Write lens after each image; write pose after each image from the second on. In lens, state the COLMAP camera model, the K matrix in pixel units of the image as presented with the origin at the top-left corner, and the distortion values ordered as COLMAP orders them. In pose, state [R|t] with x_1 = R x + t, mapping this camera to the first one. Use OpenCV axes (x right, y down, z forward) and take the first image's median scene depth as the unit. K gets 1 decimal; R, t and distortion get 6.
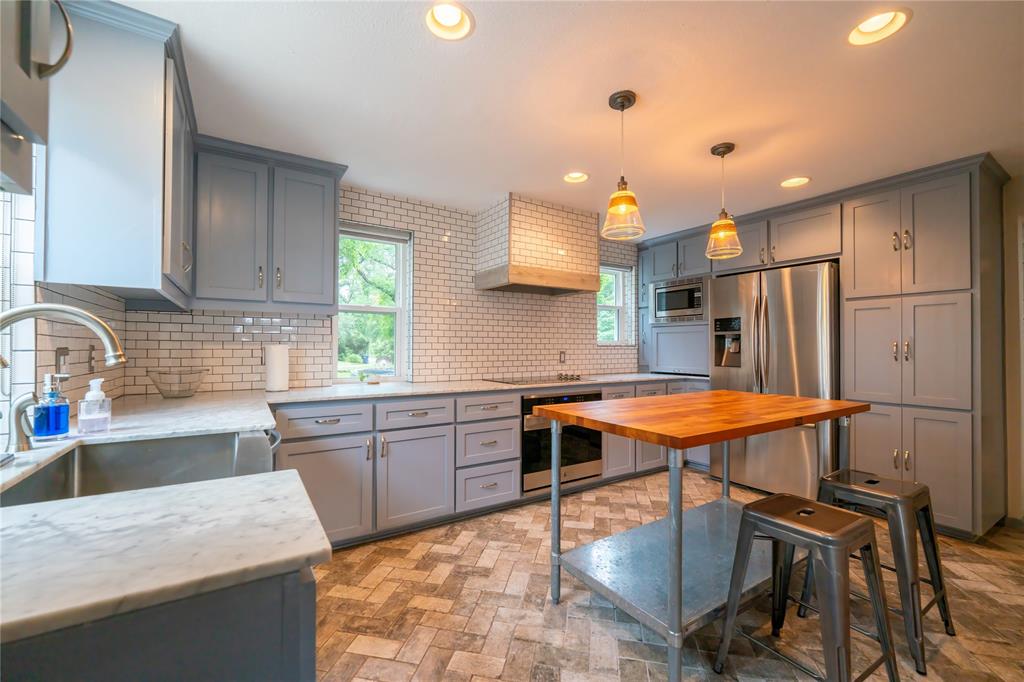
lens RADIAL K [[419.4, 0, 514.2], [0, 419.4, 336.1], [0, 0, 1]] dist [0.022518, -0.000022]
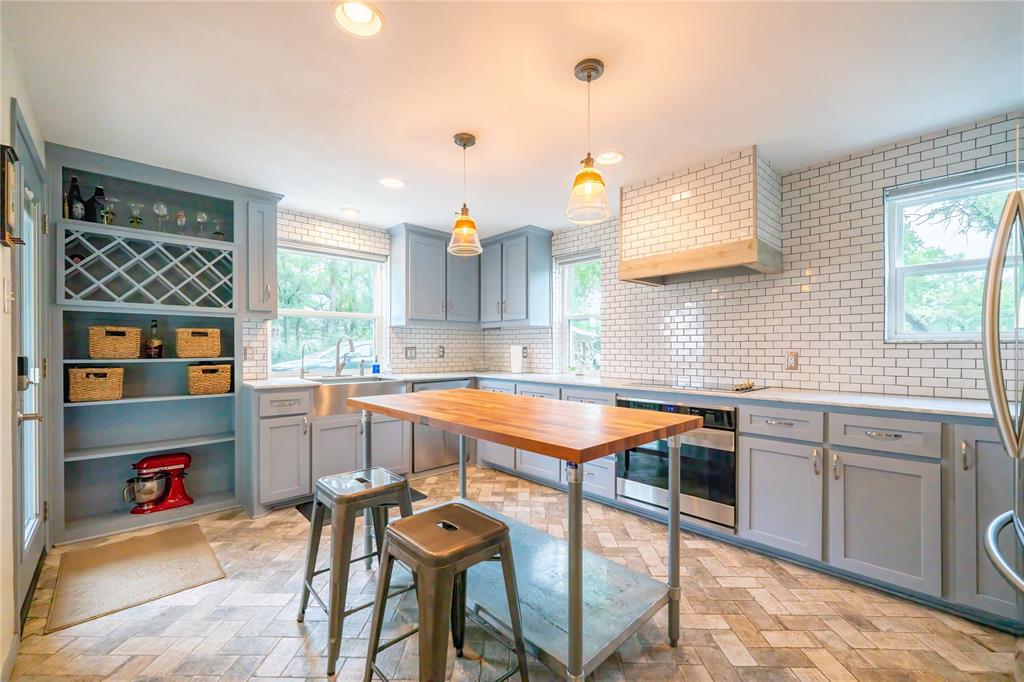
lens RADIAL K [[424.5, 0, 512.0], [0, 424.5, 341.0], [0, 0, 1]] dist [-0.001001, -0.000135]
pose [[0.180657, -0.013093, -0.983459, 0.879409], [0.032142, 0.999456, -0.007401, 0.011383], [0.983021, -0.030274, 0.180980, 0.546814]]
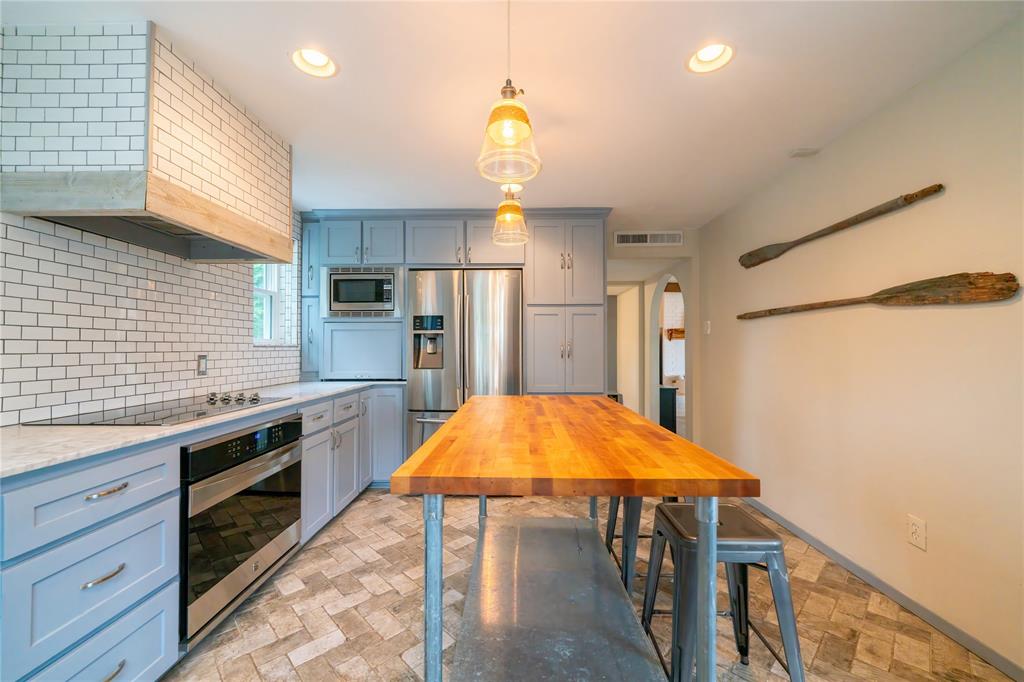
lens RADIAL K [[414.5, 0, 506.2], [0, 414.5, 338.9], [0, 0, 1]] dist [-0.001027, -0.000171]
pose [[0.570506, 0.014807, 0.821160, -0.154680], [-0.017835, 0.999825, -0.005637, 0.010856], [-0.821100, -0.011430, 0.570671, 0.387791]]
